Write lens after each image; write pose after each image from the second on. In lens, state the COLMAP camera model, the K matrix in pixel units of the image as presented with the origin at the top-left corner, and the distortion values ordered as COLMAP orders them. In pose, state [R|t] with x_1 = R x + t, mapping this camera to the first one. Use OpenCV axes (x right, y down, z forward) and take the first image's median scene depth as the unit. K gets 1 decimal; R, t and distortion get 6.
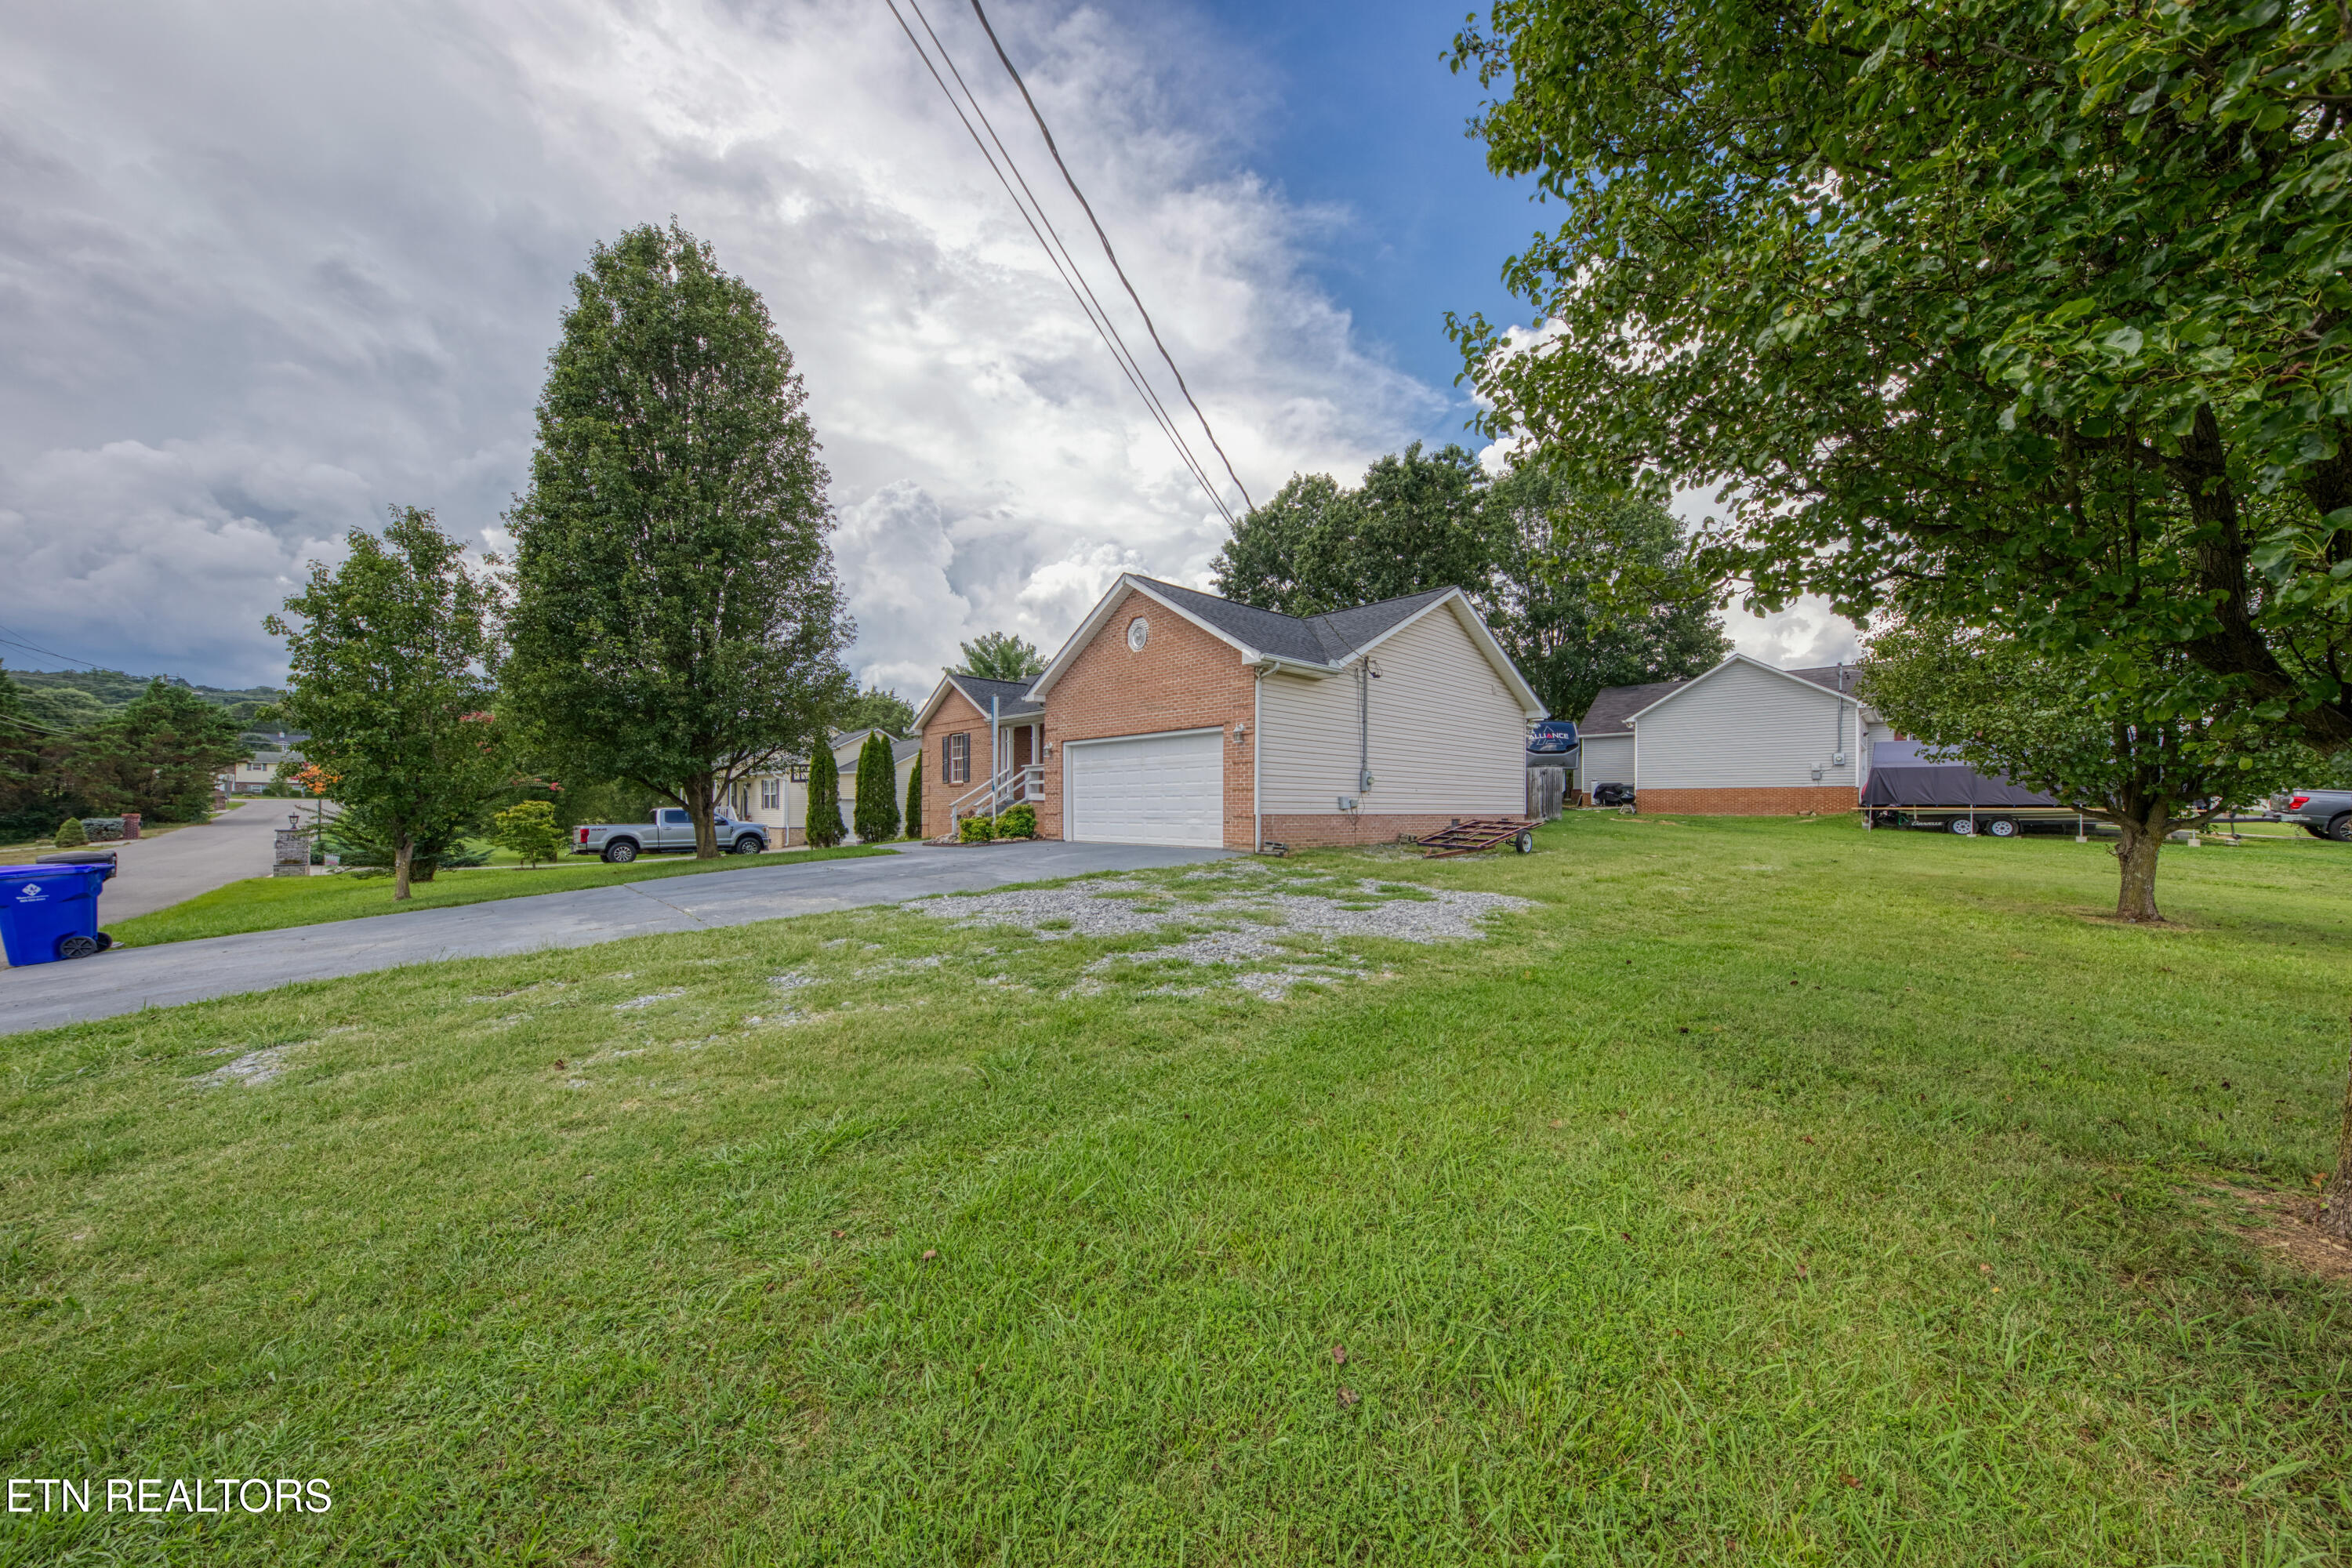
lens RADIAL K [[854.2, 0, 1178.9], [0, 854.2, 796.3], [0, 0, 1]] dist [0.005325, -0.001153]
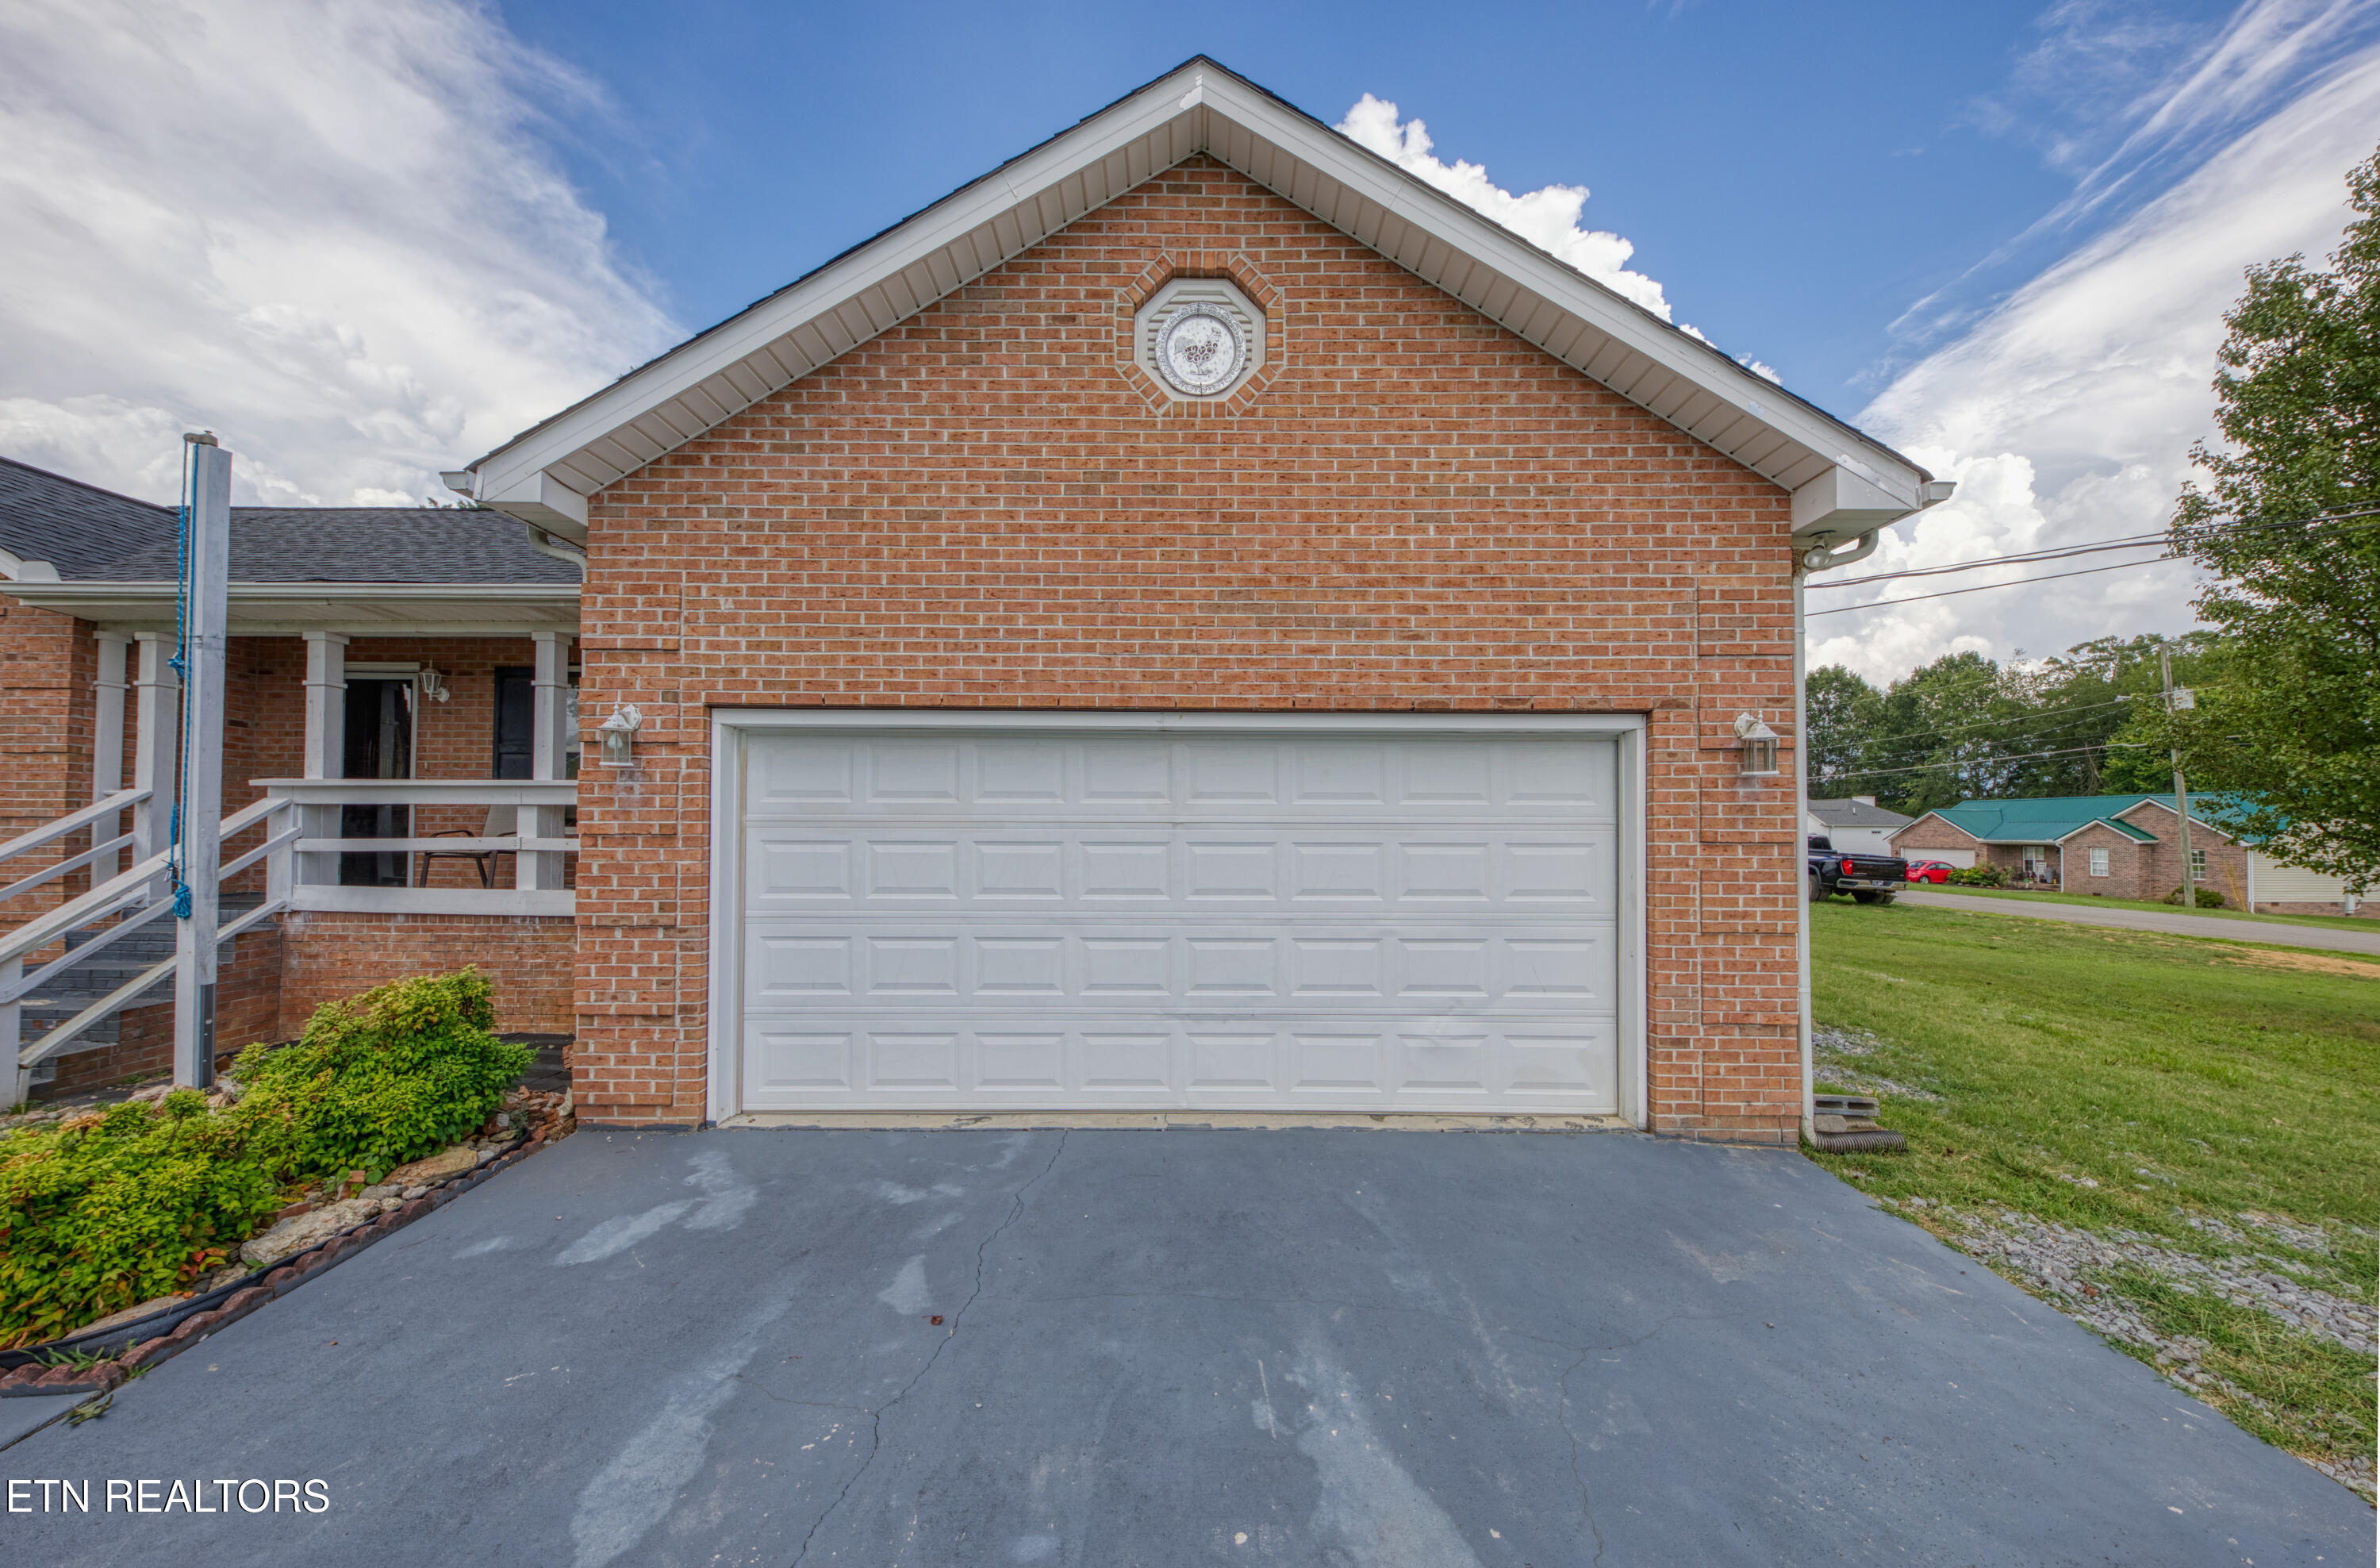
lens RADIAL K [[864.4, 0, 1215.1], [0, 864.4, 820.5], [0, 0, 1]] dist [0.005325, -0.001153]
pose [[0.678496, 0.013308, 0.734483, -0.162856], [-0.015787, 0.999869, -0.003533, -0.025265], [-0.734434, -0.009198, 0.678618, 0.547182]]
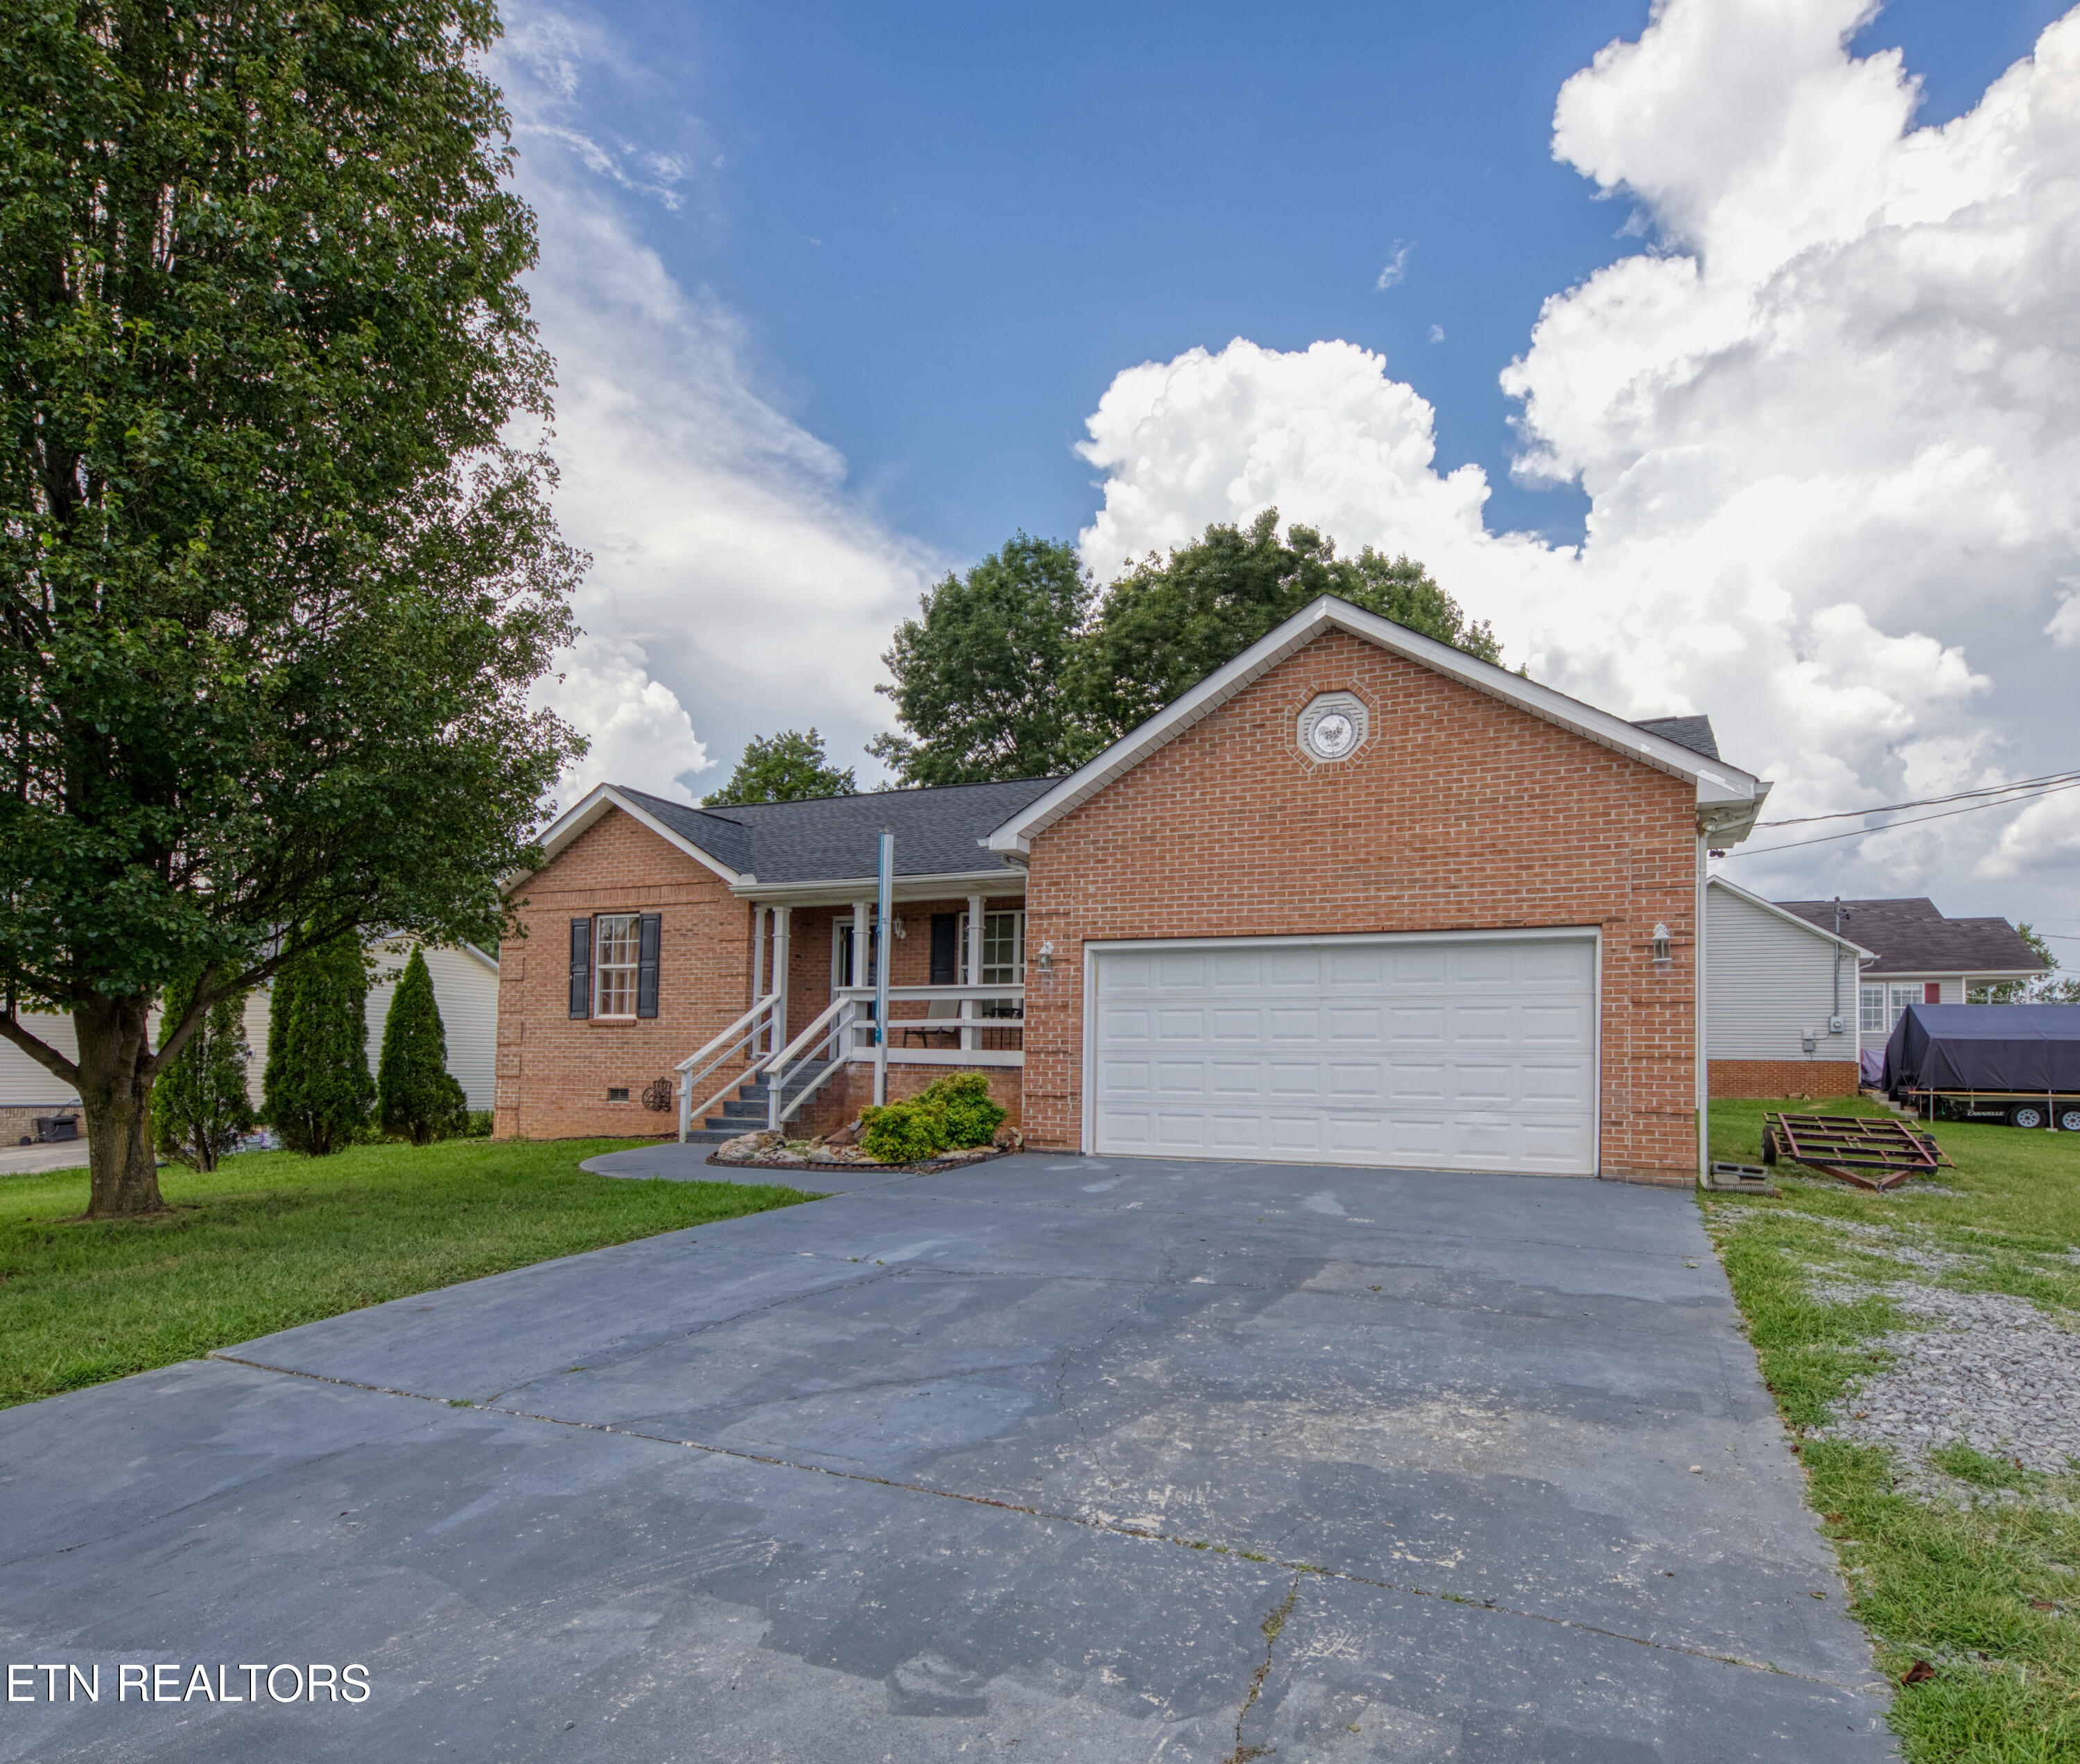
lens RADIAL K [[1266.3, 0, 1093.9], [0, 1266.3, 1017.7], [0, 0, 1]] dist [0.014475, 0.004298]
pose [[0.917815, 0.032378, 0.395686, -0.301989], [-0.021661, 0.999268, -0.031524, -0.000317], [-0.396417, 0.020362, 0.917845, 0.271201]]
